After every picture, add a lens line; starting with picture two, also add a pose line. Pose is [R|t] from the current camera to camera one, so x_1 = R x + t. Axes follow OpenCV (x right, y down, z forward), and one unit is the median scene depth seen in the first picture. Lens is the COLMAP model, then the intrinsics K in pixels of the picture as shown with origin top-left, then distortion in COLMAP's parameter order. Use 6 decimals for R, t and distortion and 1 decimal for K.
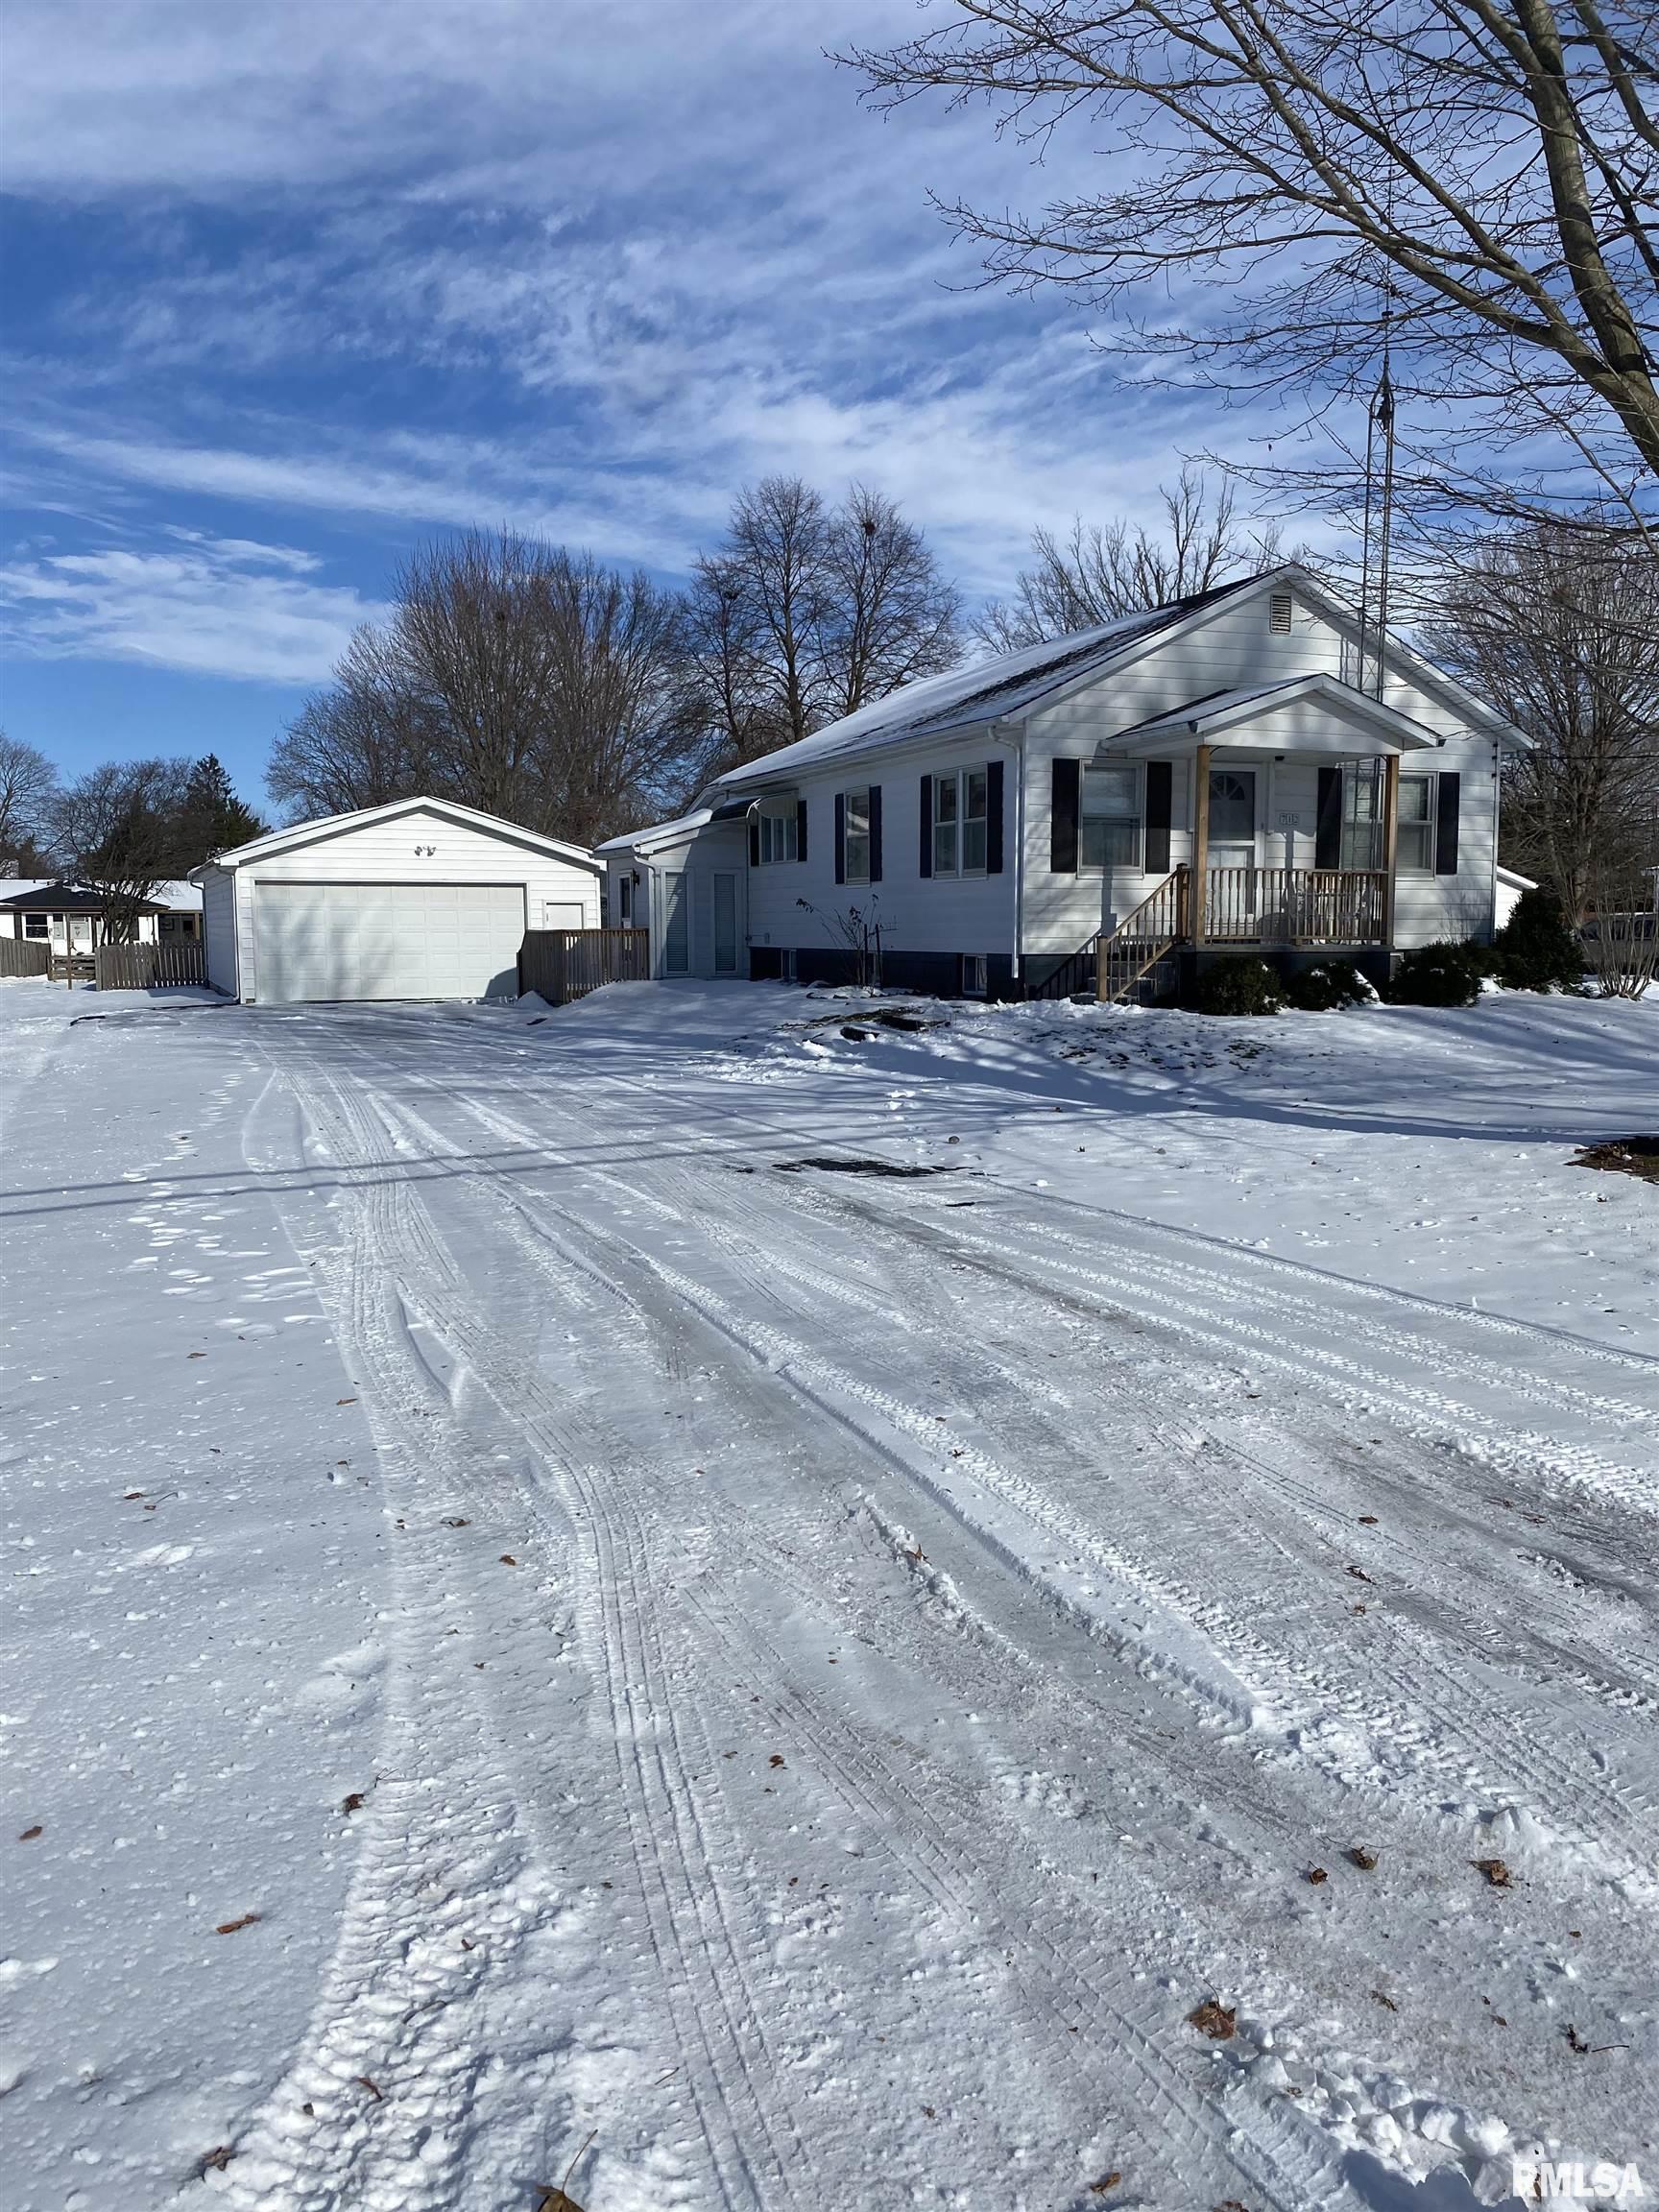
lens RADIAL K [[1691.7, 0, 829.5], [0, 1691.7, 1106.0], [0, 0, 1]] dist [0.069716, -0.000512]
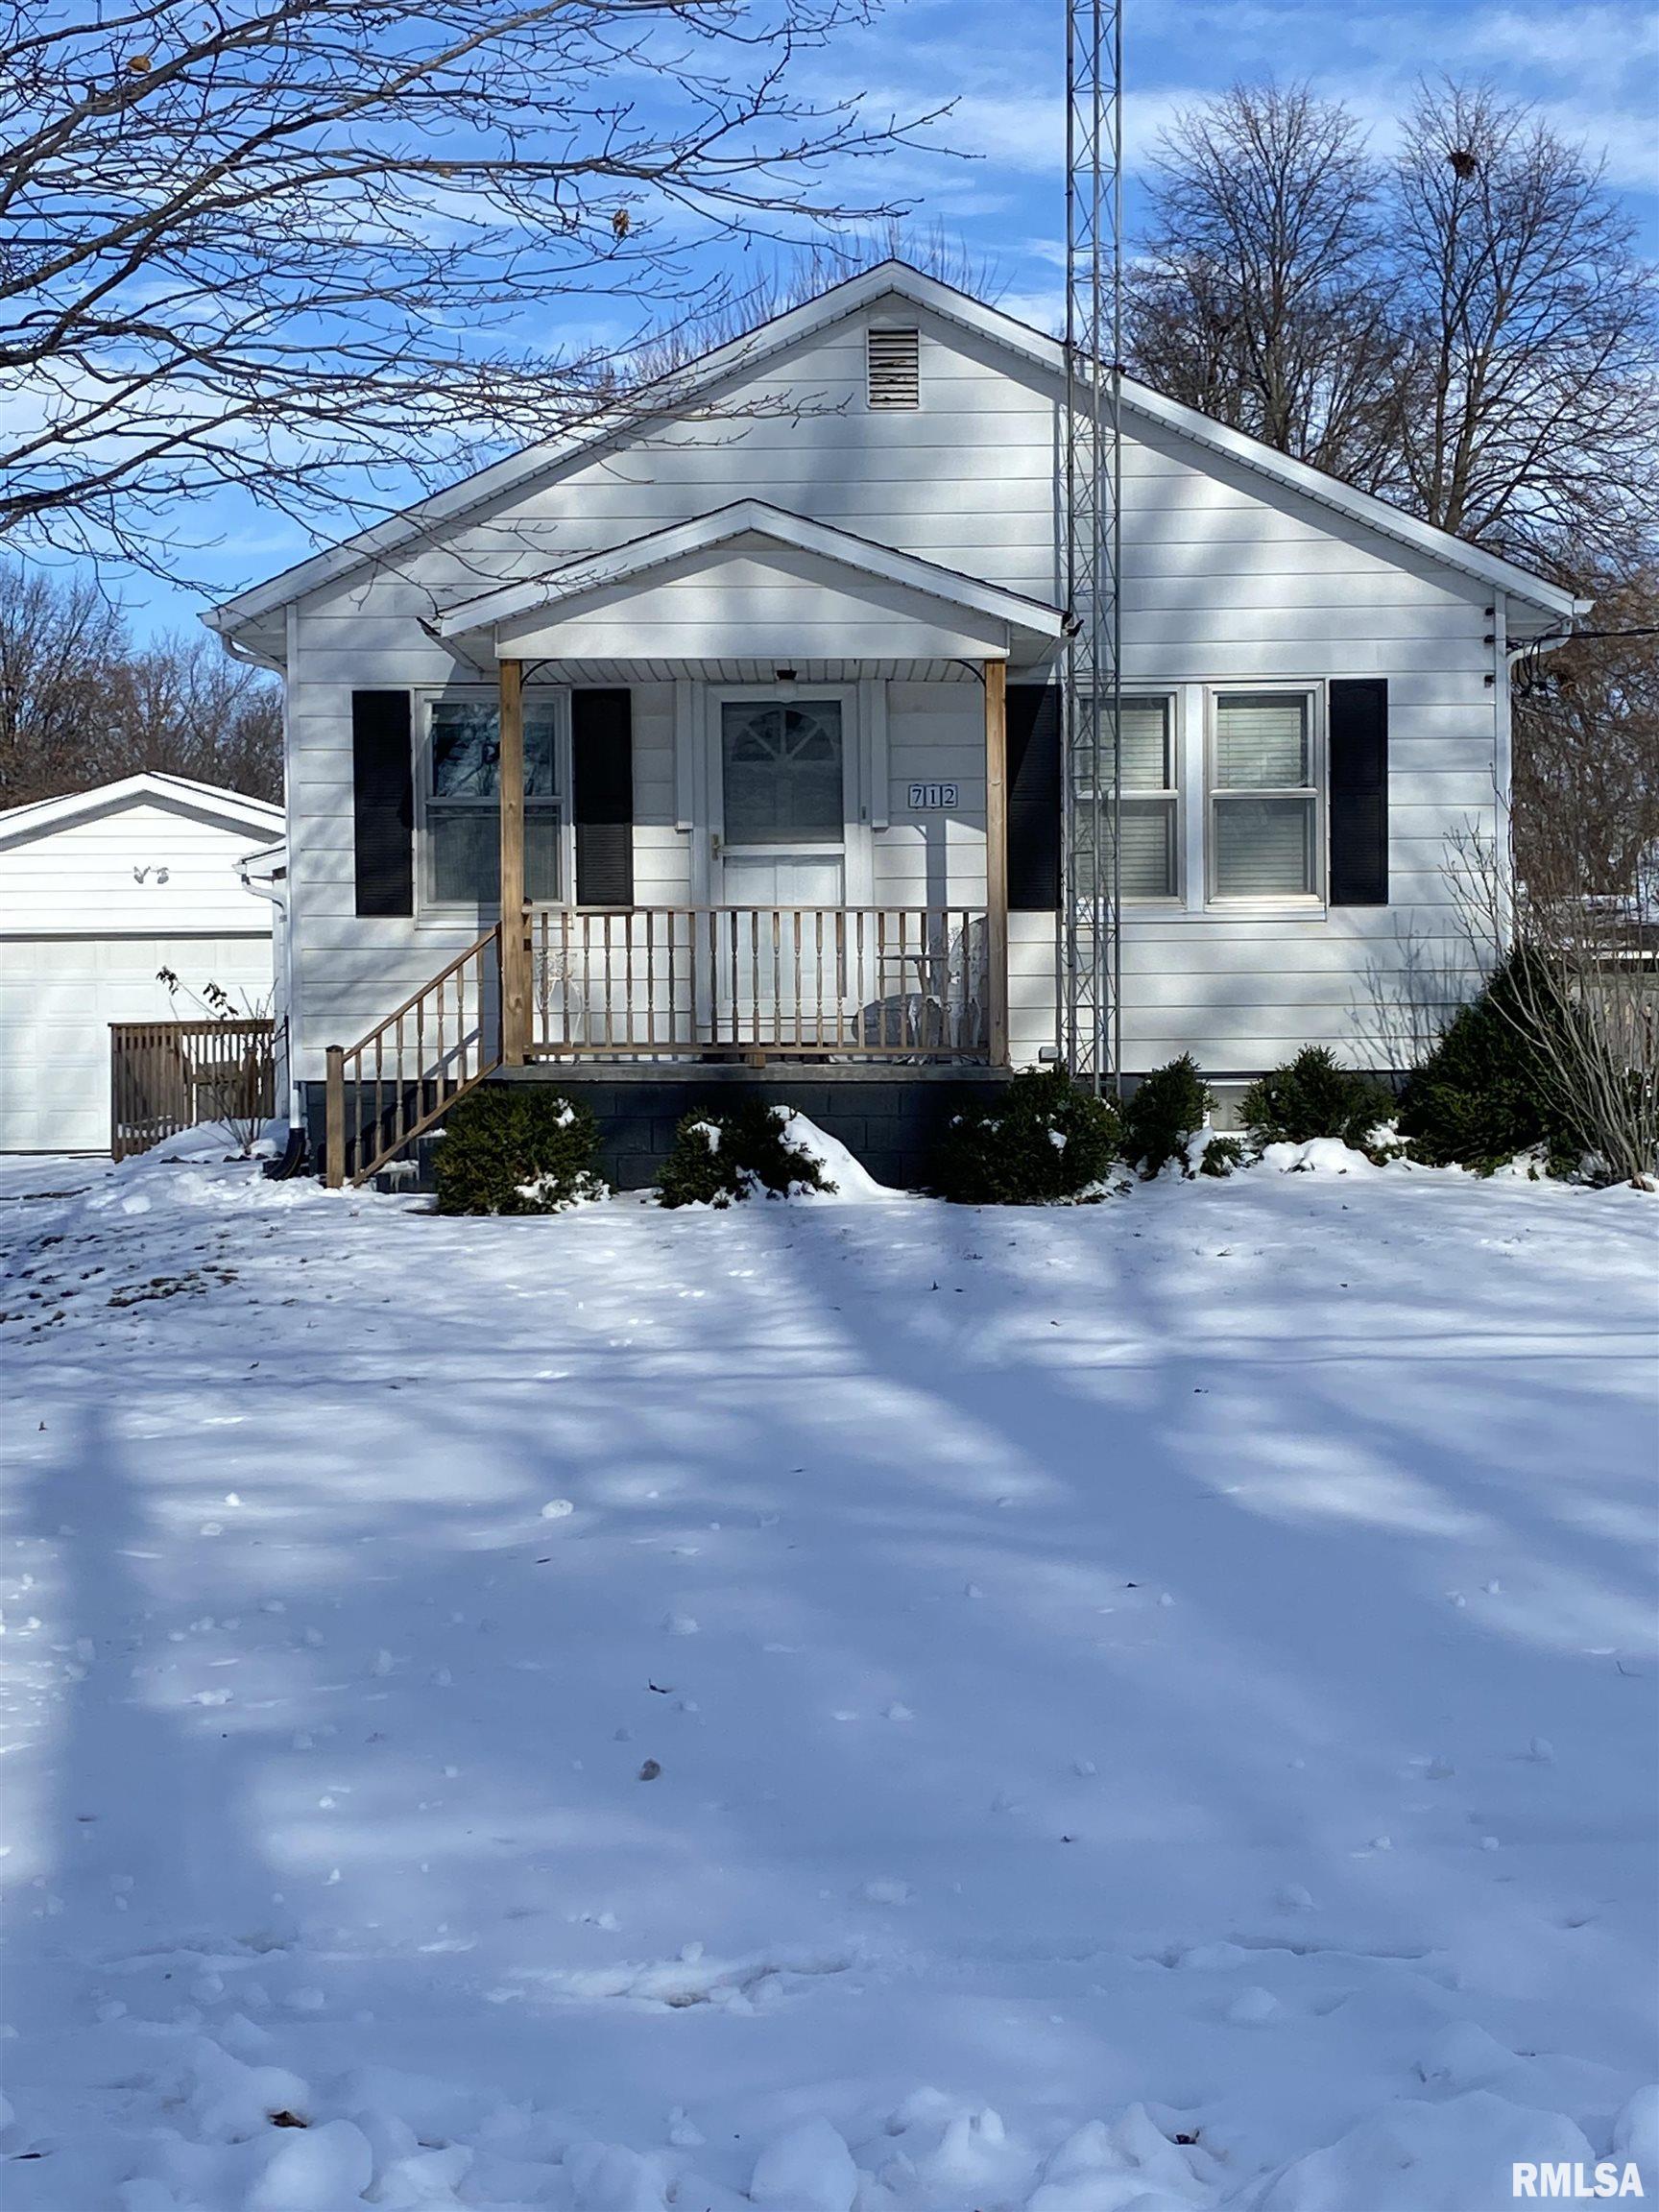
lens RADIAL K [[3504.4, 0, 829.5], [0, 3504.4, 1106.0], [0, 0, 1]] dist [0.447735, -2.711827]
pose [[0.912826, 0.006899, -0.408291, 0.651552], [-0.036470, 0.997239, -0.064685, -0.019122], [0.406717, 0.073936, 0.910557, 0.109351]]
